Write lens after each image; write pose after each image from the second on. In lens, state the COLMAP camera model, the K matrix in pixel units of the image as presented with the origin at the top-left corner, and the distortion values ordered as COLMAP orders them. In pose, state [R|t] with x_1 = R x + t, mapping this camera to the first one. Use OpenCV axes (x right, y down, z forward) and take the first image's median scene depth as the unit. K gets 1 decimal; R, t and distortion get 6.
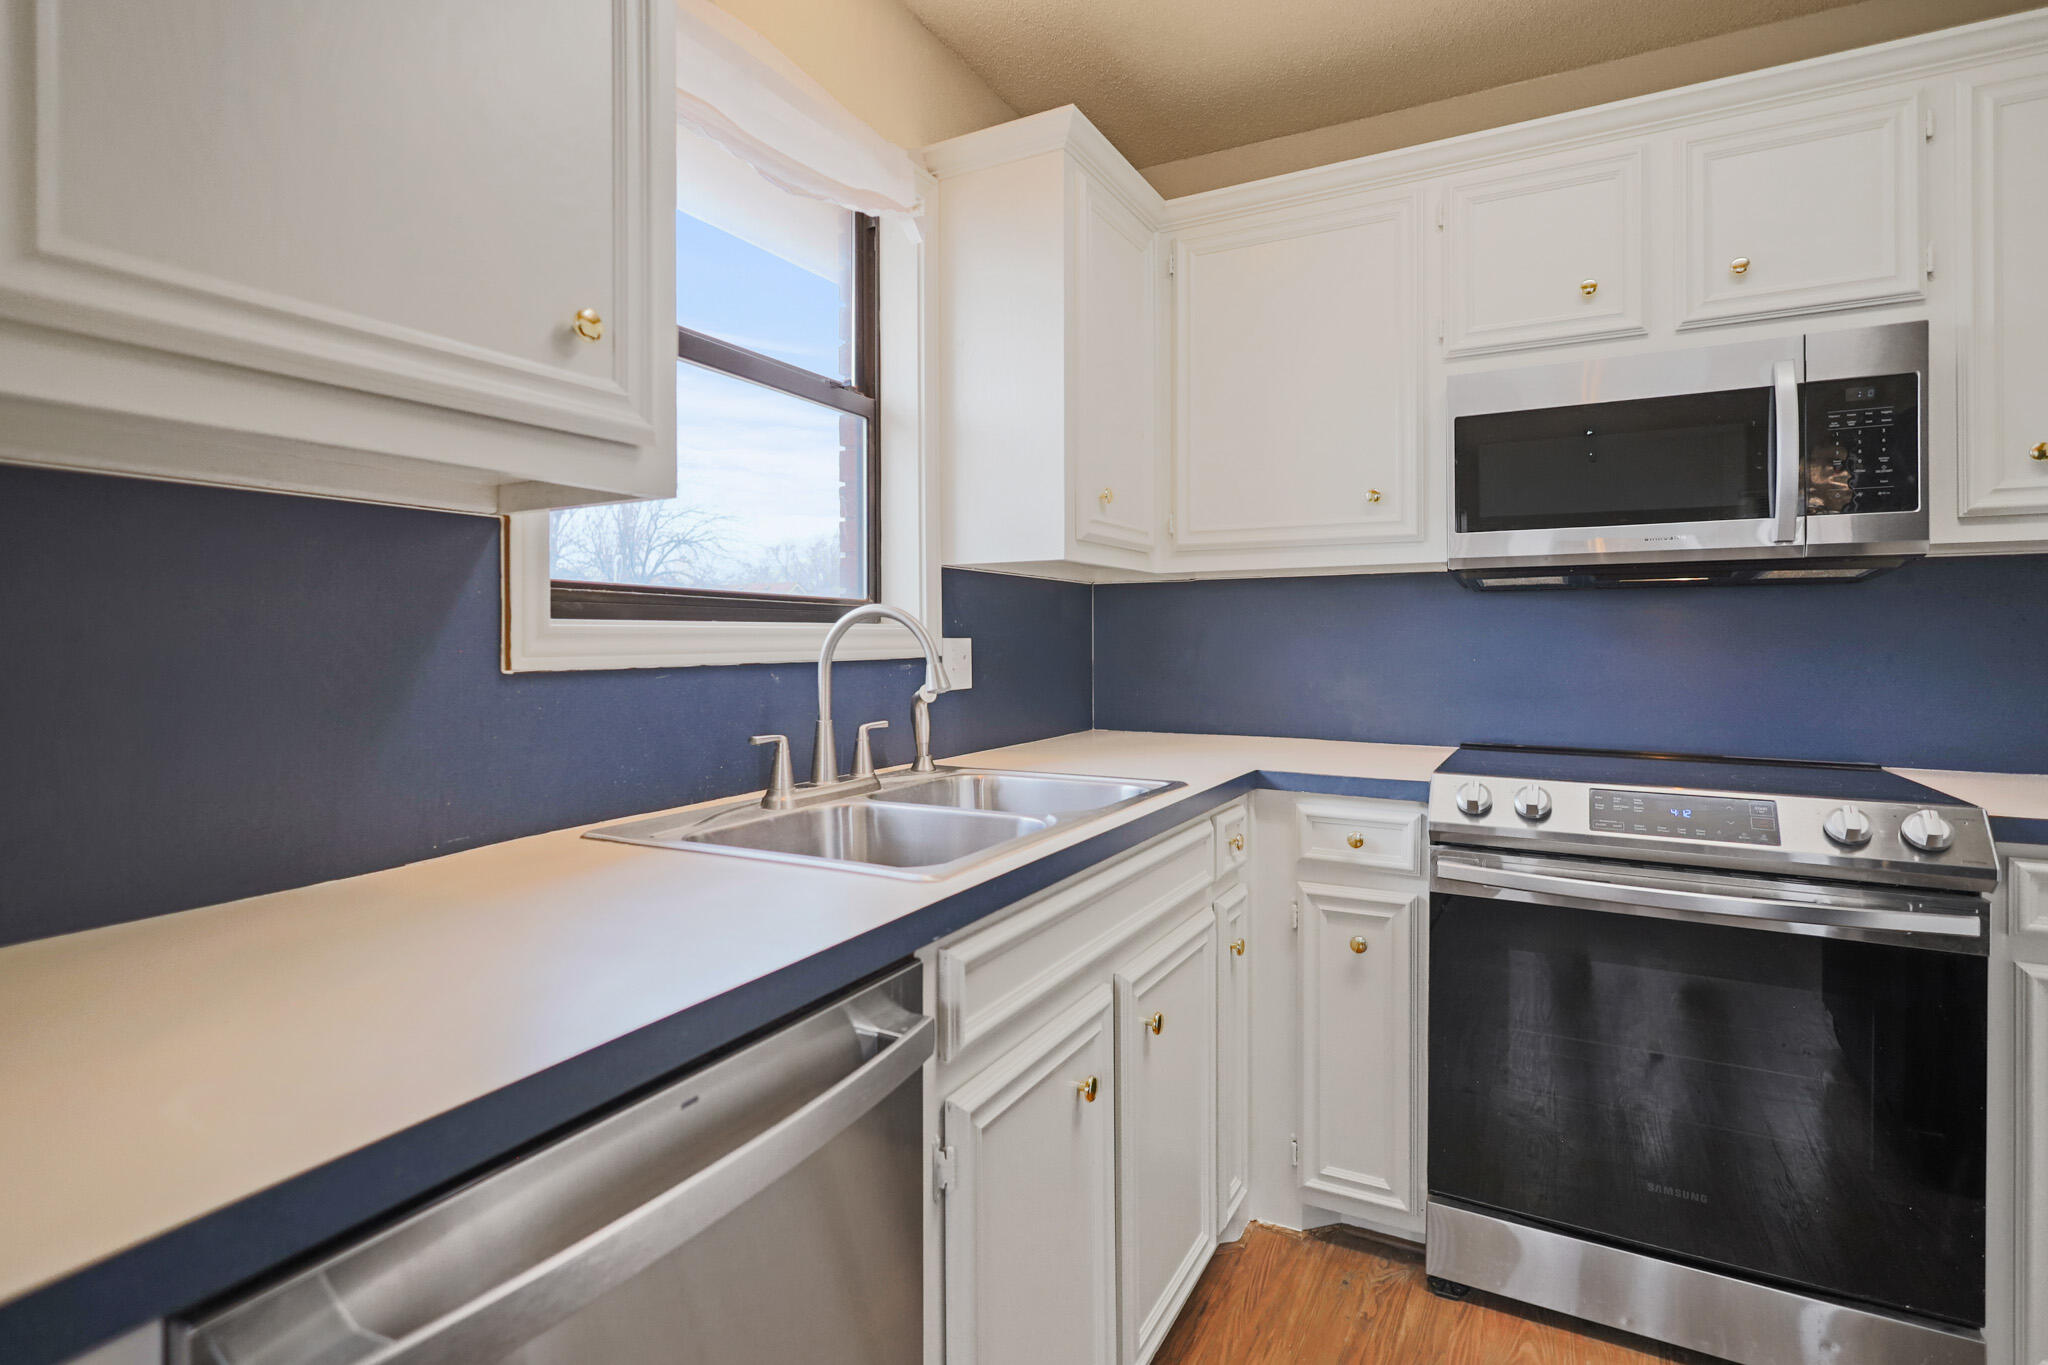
lens RADIAL K [[1034.8, 0, 1011.4], [0, 1034.8, 634.3], [0, 0, 1]] dist [0.001428, 0.000481]
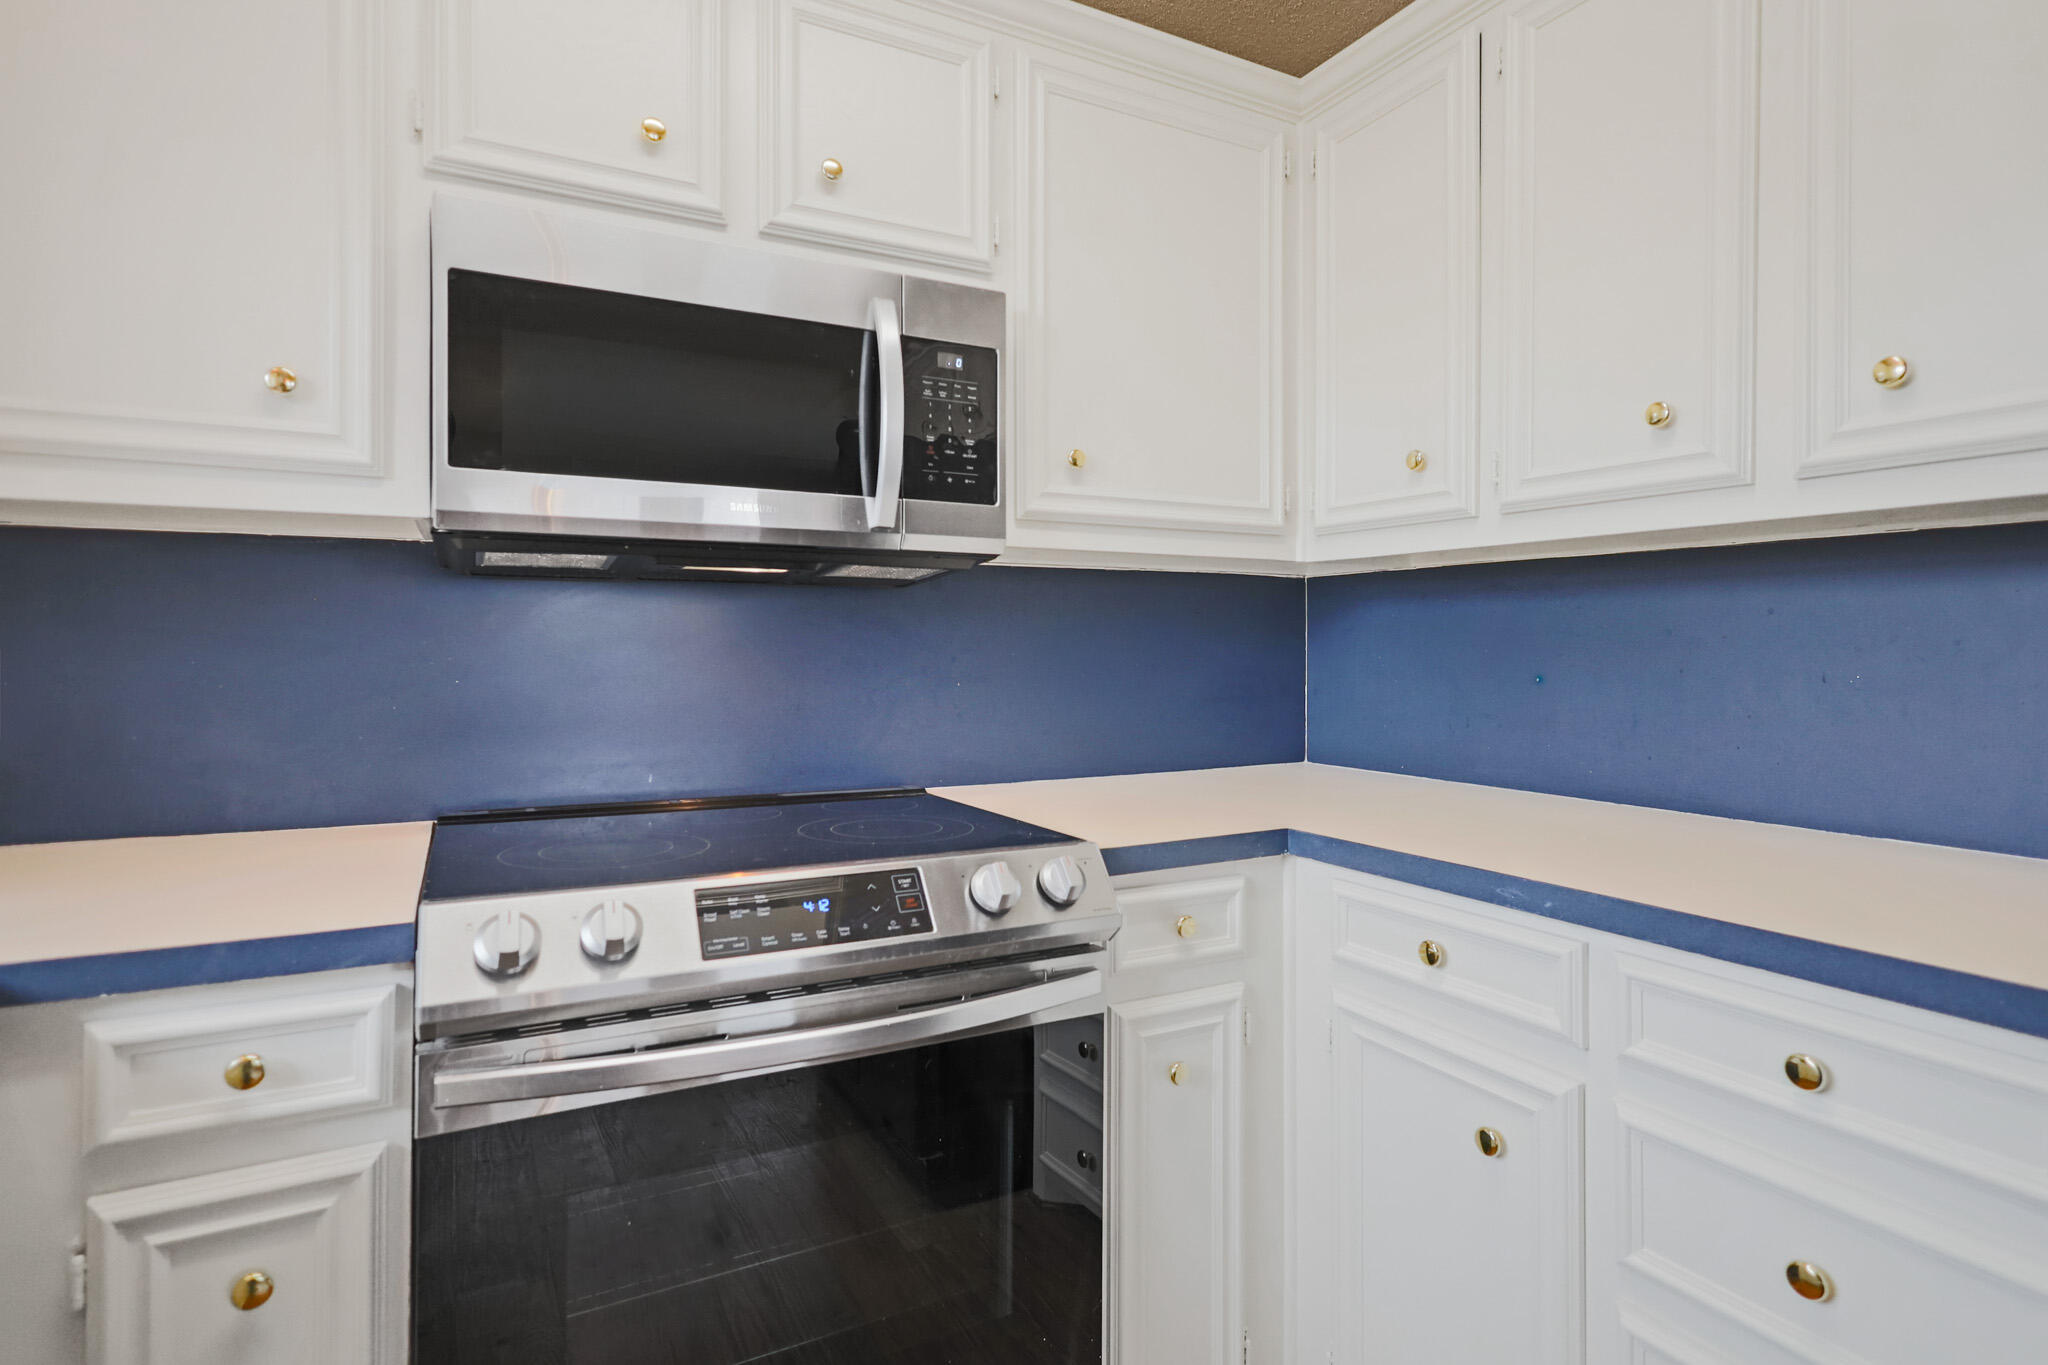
lens RADIAL K [[1038.5, 0, 1023.2], [0, 1038.5, 645.9], [0, 0, 1]] dist [0.001952, 0.000355]
pose [[0.554683, 0.002578, 0.832058, 0.134743], [-0.006128, 0.999981, 0.000986, 0.000082], [-0.832039, -0.005646, 0.554688, 0.446142]]
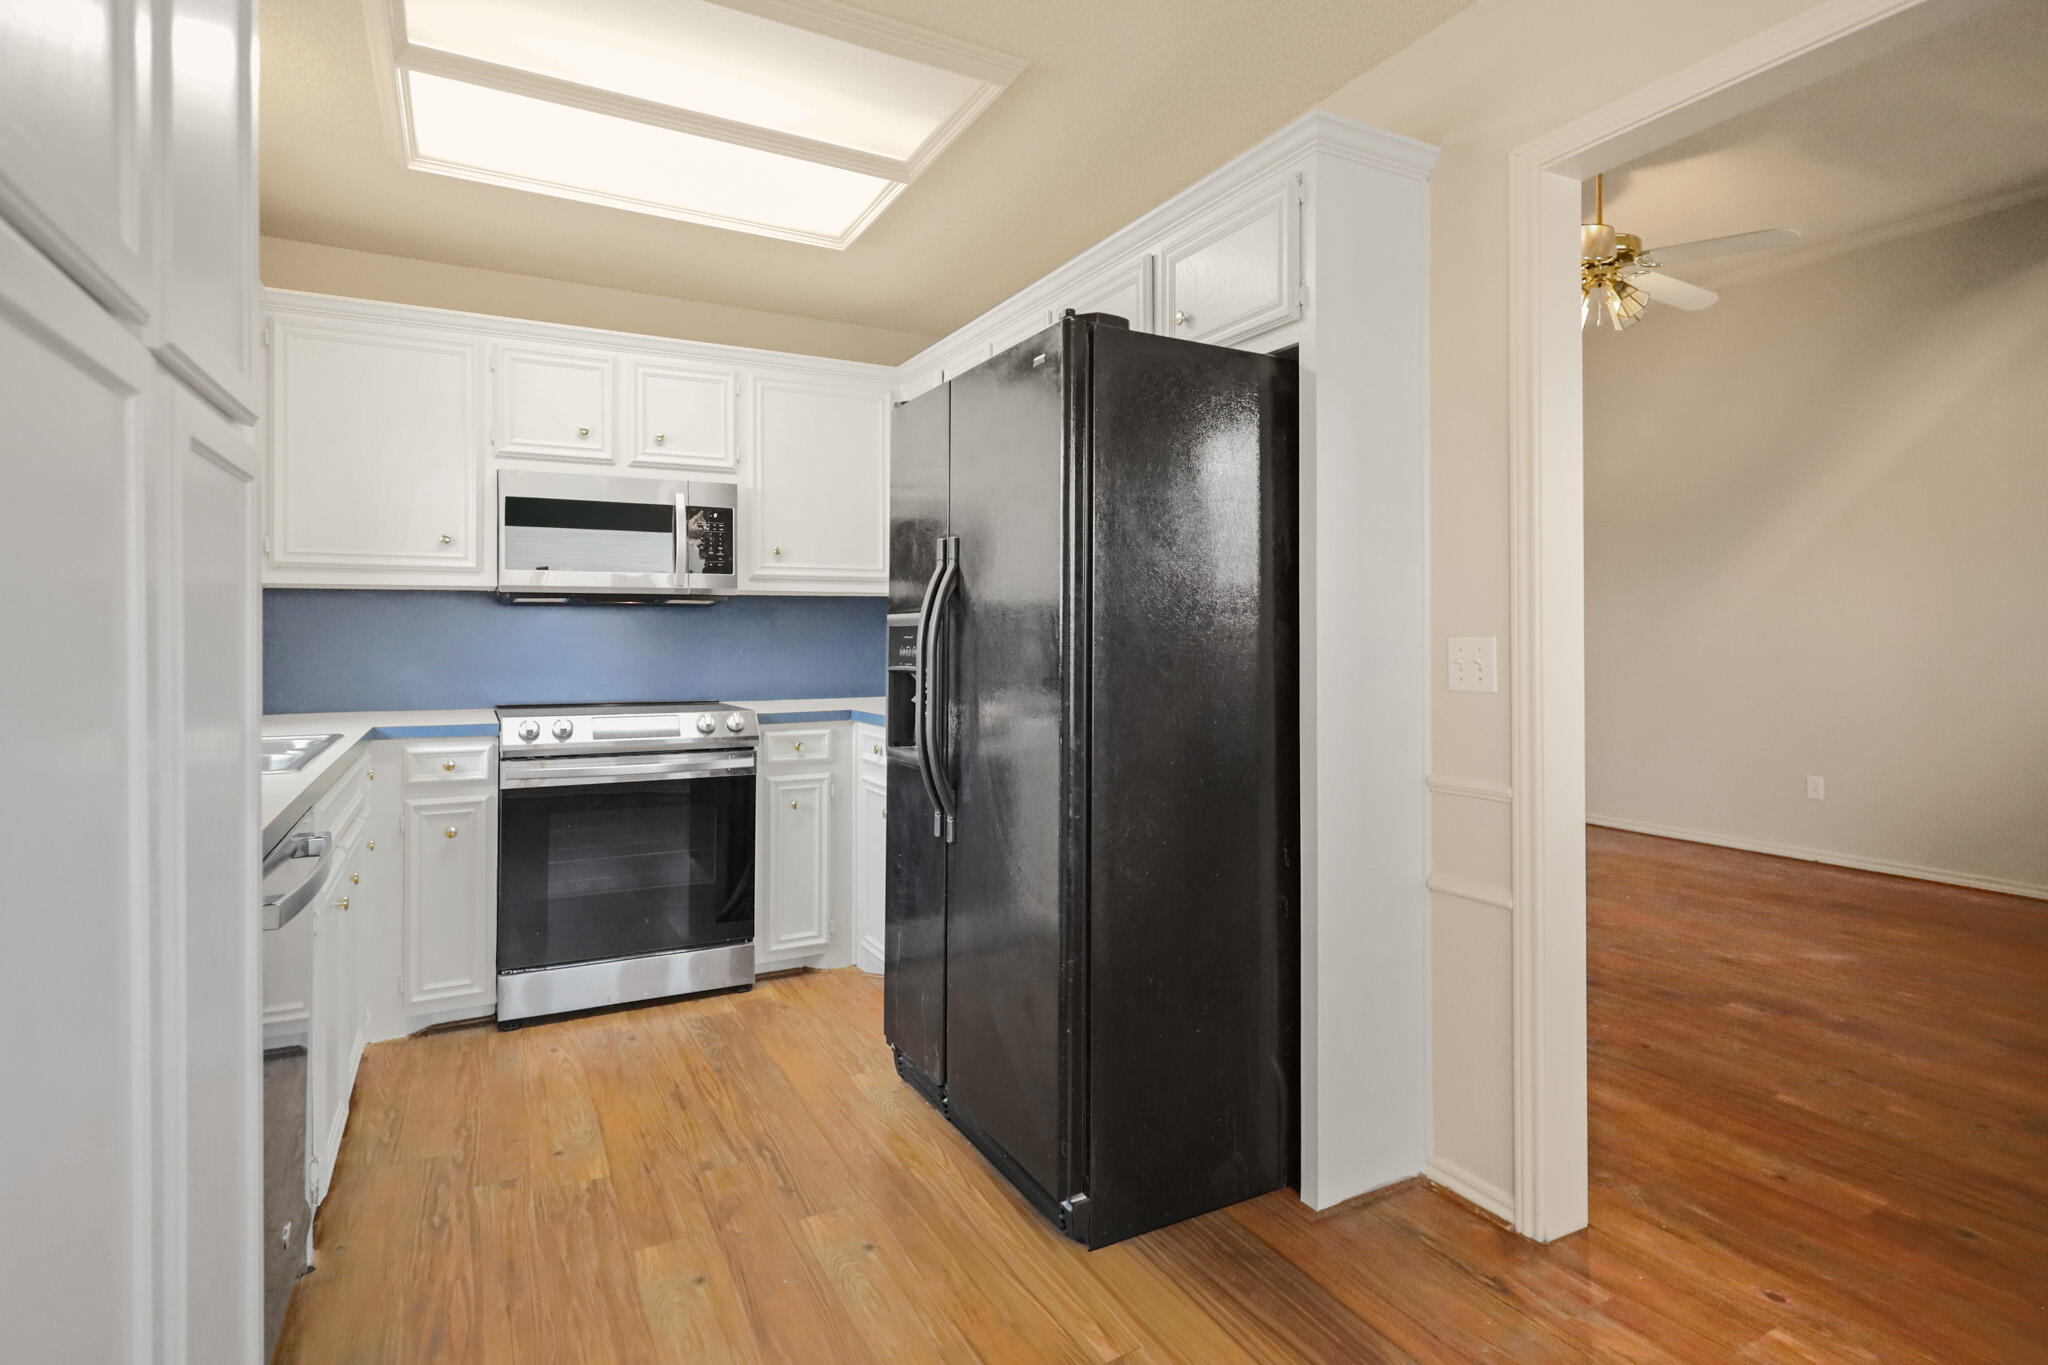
lens RADIAL K [[1024.6, 0, 1023.2], [0, 1024.6, 632.7], [0, 0, 1]] dist [-0.000265, 0.000325]
pose [[0.548034, 0.002215, 0.836453, -0.490122], [-0.002046, 0.999997, -0.001308, -0.000292], [-0.836454, -0.000995, 0.548037, -0.571855]]
